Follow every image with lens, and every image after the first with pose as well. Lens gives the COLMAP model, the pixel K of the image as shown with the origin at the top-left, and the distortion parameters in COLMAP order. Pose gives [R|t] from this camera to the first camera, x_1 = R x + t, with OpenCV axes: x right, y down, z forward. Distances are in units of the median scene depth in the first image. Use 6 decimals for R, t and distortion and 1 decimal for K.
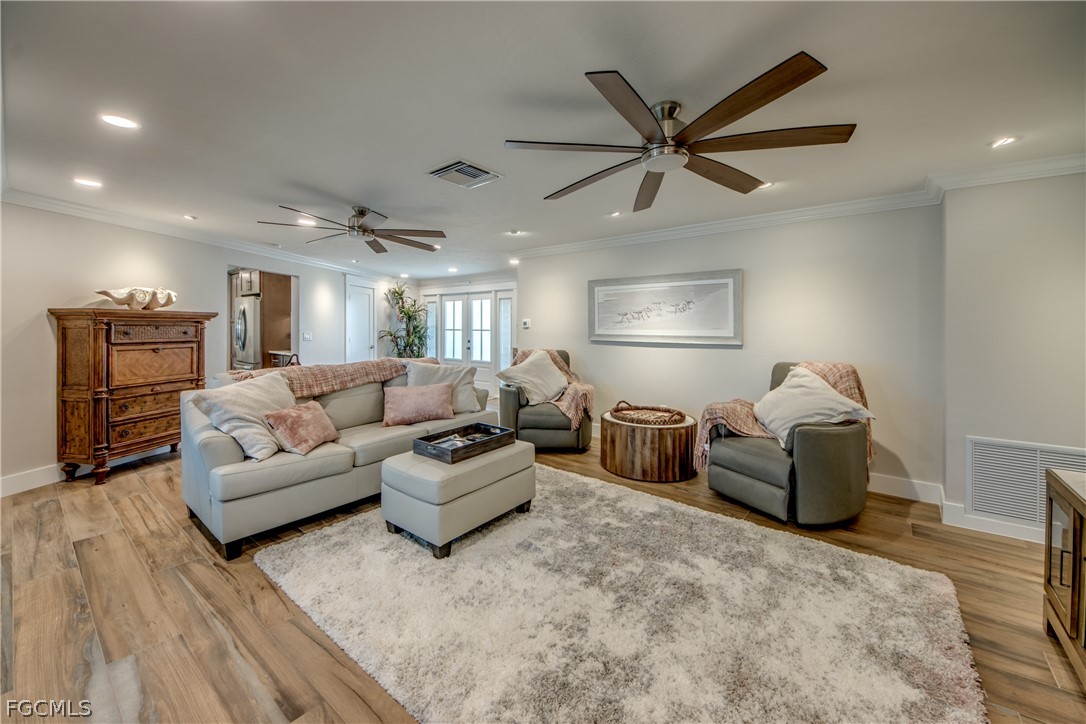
lens RADIAL K [[422.5, 0, 551.2], [0, 422.5, 335.9], [0, 0, 1]] dist [0.022214, -0.016155]
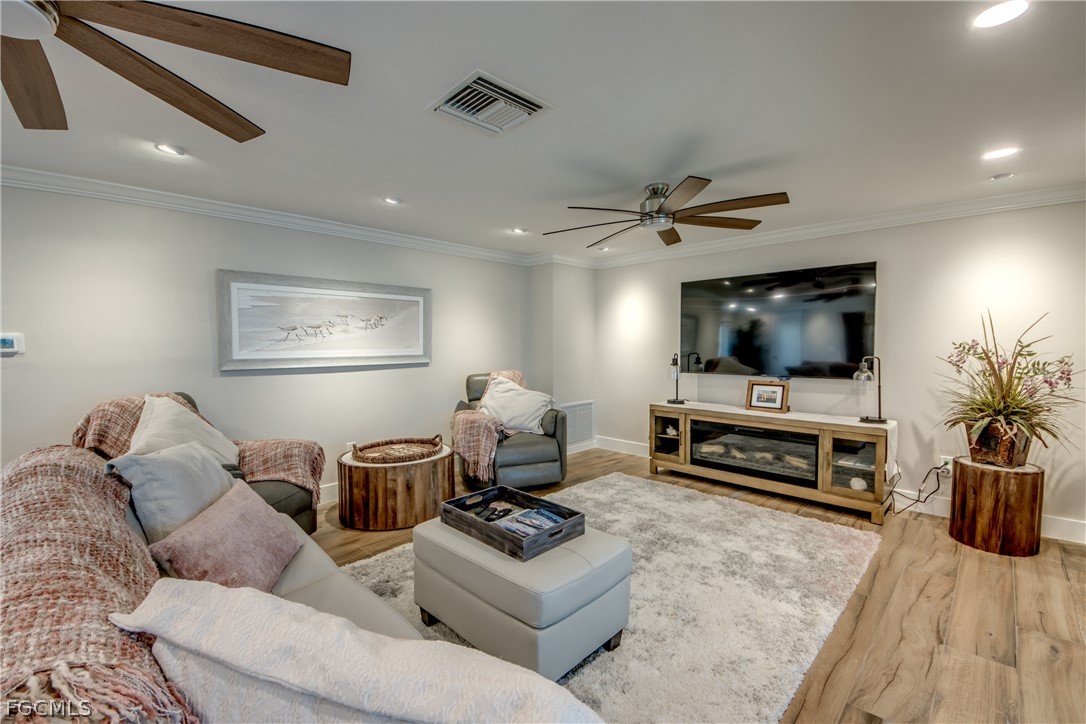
lens RADIAL K [[452.2, 0, 543.7], [0, 452.2, 367.7], [0, 0, 1]] dist [0.044869, -0.031798]
pose [[0.113457, -0.060788, 0.991682, -0.757913], [0.027766, 0.997931, 0.057994, -0.027438], [-0.993155, 0.020956, 0.114910, 0.718202]]
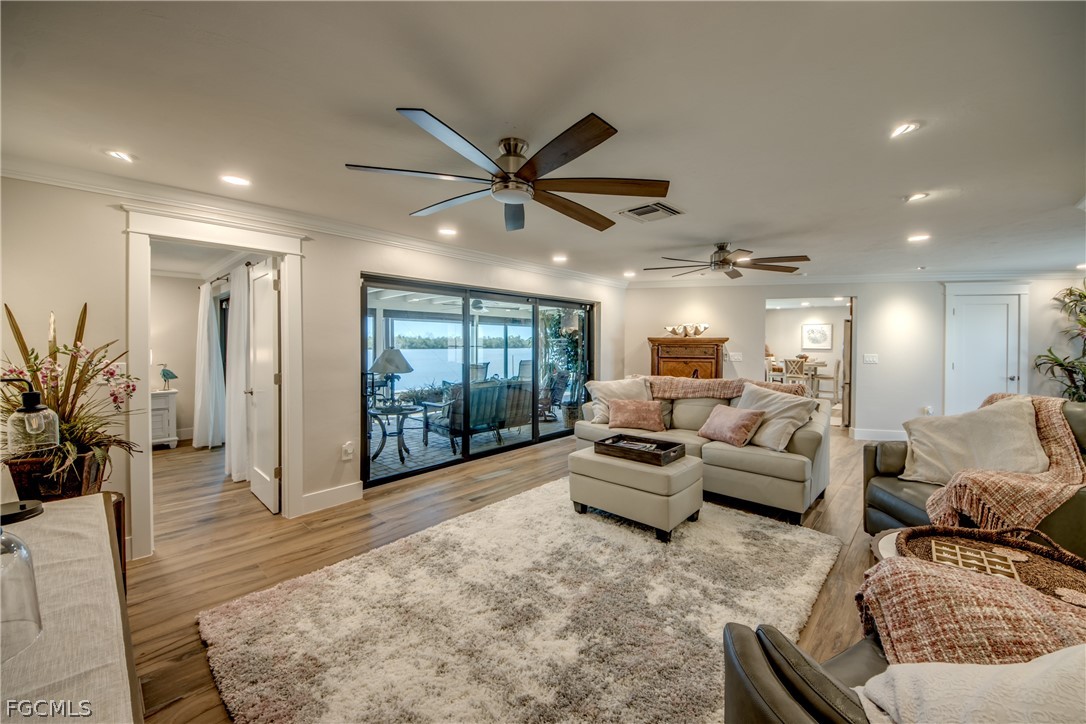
lens RADIAL K [[413.6, 0, 538.0], [0, 413.6, 350.1], [0, 0, 1]] dist [-0.013254, -0.000026]
pose [[-0.101995, 0.009427, -0.994740, 0.779215], [-0.025109, 0.999612, 0.012048, -0.020201], [0.994468, 0.026206, -0.101719, 0.697522]]
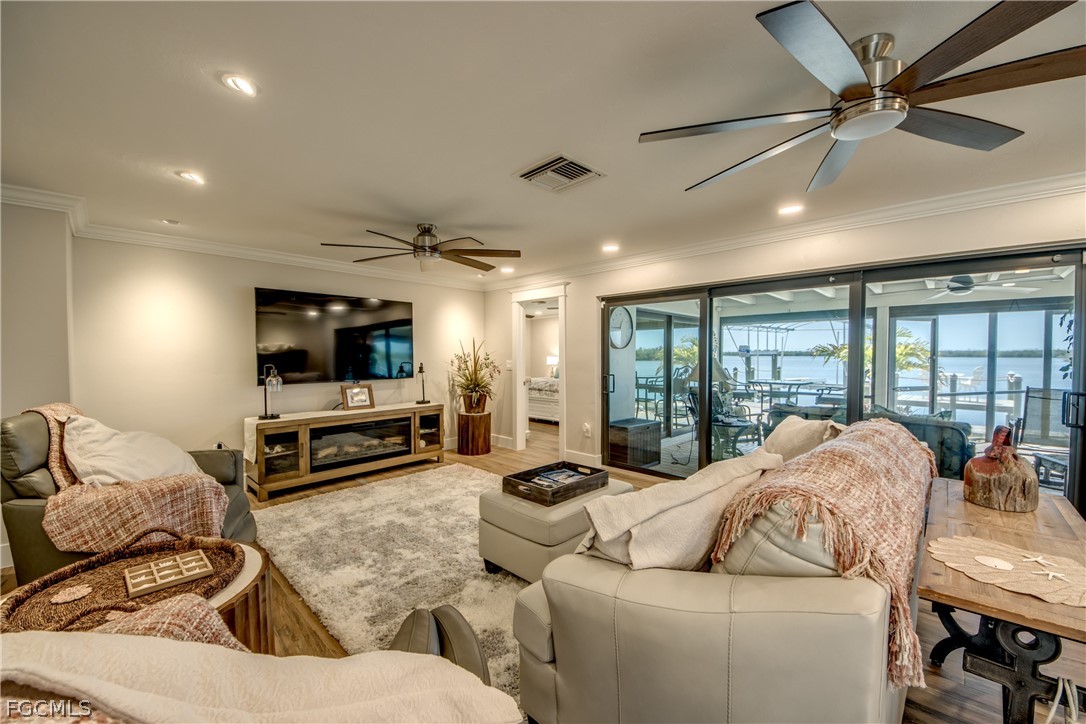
lens RADIAL K [[413.1, 0, 543.5], [0, 413.1, 365.0], [0, 0, 1]] dist [0.000508, -0.008407]
pose [[-0.993928, -0.006449, 0.109844, -0.225977], [-0.000852, 0.998702, 0.050923, -0.039771], [-0.110030, 0.050520, -0.992644, 1.570354]]
